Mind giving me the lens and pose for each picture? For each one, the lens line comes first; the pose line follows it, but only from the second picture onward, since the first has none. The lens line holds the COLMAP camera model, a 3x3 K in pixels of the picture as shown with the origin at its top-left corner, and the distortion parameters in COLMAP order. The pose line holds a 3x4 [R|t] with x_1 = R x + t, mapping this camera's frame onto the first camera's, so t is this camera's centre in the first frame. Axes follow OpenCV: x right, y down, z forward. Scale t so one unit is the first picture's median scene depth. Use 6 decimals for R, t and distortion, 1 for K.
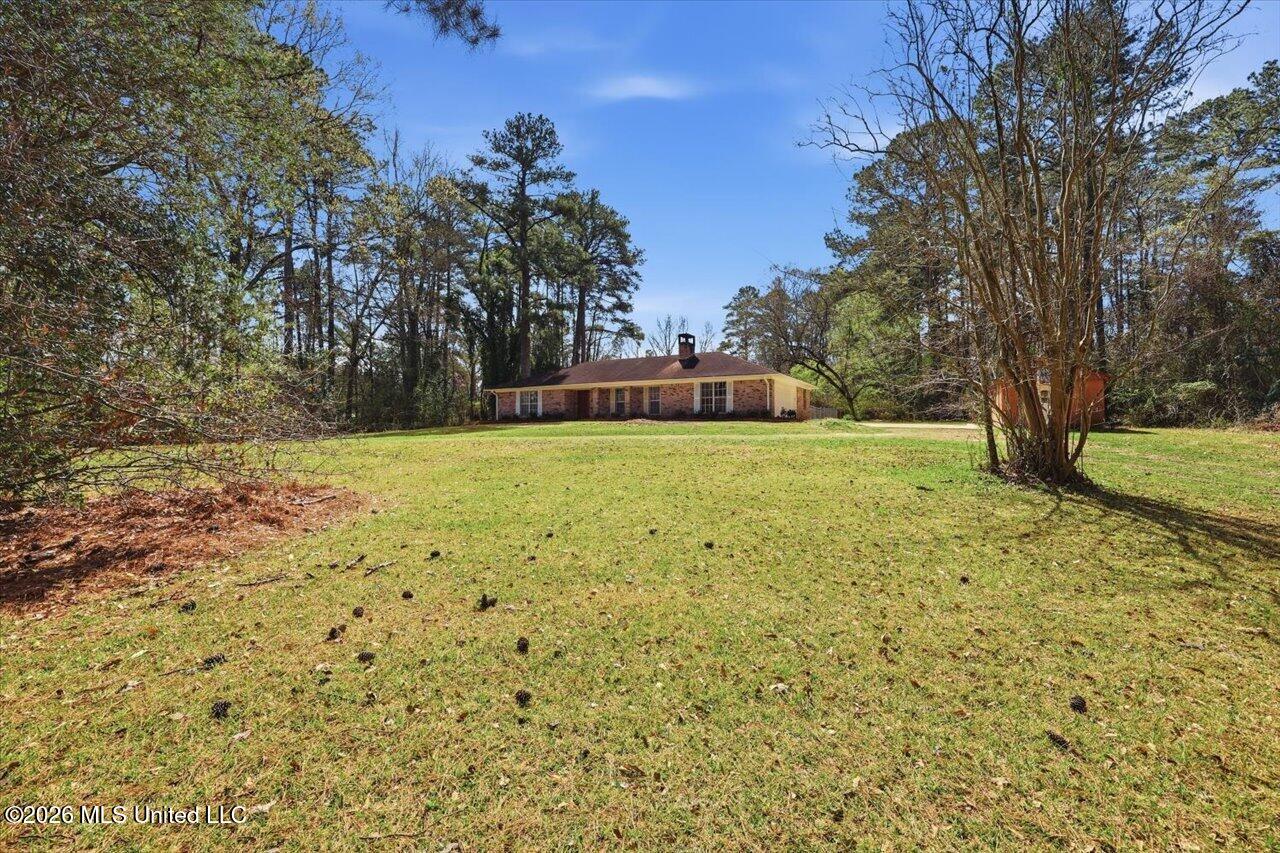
lens RADIAL K [[528.8, 0, 631.4], [0, 528.8, 419.8], [0, 0, 1]] dist [-0.001282, -0.000051]
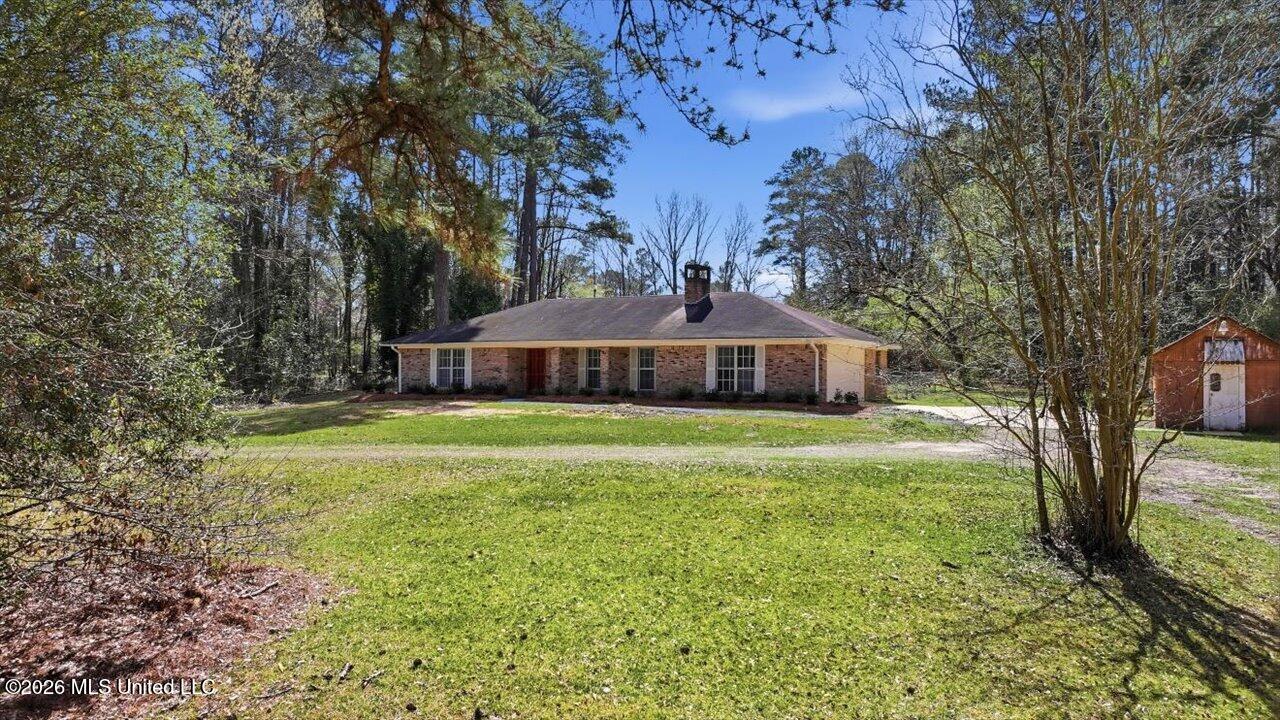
lens RADIAL K [[893.0, 0, 630.0], [0, 893.0, 364.8], [0, 0, 1]] dist [0.006281, -0.006827]
pose [[0.999764, 0.006792, 0.020644, 0.000580], [-0.006824, 0.999976, 0.001486, -0.044551], [-0.020633, -0.001626, 0.999786, -0.100770]]
